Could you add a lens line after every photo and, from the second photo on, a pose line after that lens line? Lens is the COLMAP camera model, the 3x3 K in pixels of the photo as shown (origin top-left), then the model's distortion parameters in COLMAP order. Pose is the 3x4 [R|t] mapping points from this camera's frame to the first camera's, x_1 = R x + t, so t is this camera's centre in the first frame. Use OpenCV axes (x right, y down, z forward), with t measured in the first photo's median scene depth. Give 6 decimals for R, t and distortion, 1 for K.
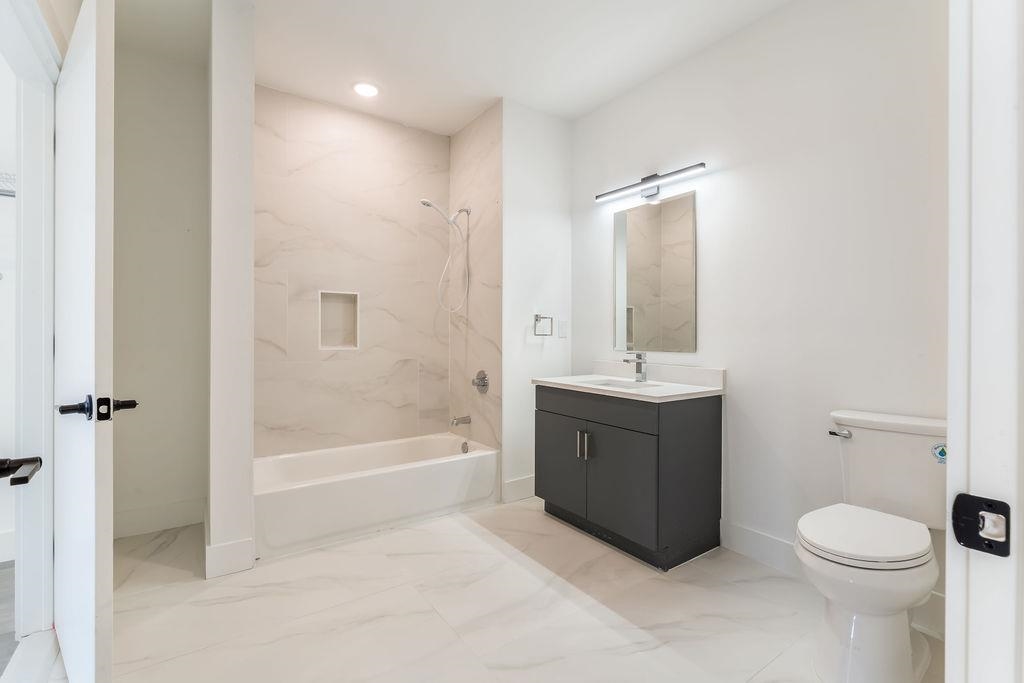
lens RADIAL K [[446.7, 0, 517.8], [0, 446.7, 339.9], [0, 0, 1]] dist [0.000436, 0.000080]
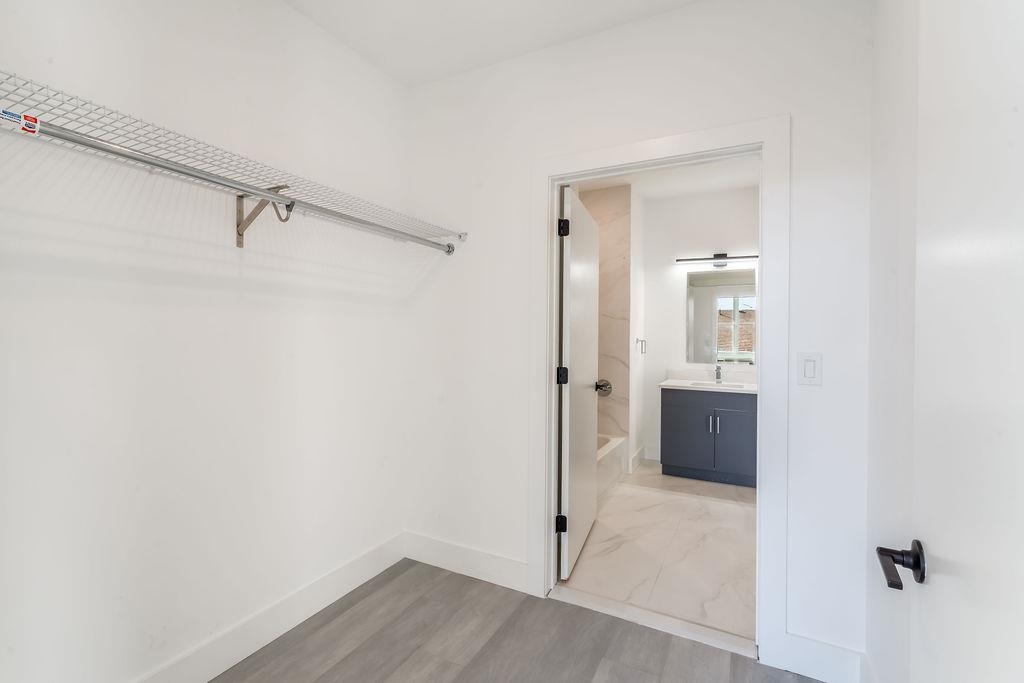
lens RADIAL K [[446.7, 0, 517.8], [0, 446.7, 339.9], [0, 0, 1]] dist [0.000436, 0.000080]
pose [[0.885472, 0.003460, 0.464680, -1.058761], [-0.004858, 0.999987, 0.001813, -0.059149], [-0.464668, -0.003863, 0.885477, -0.079894]]
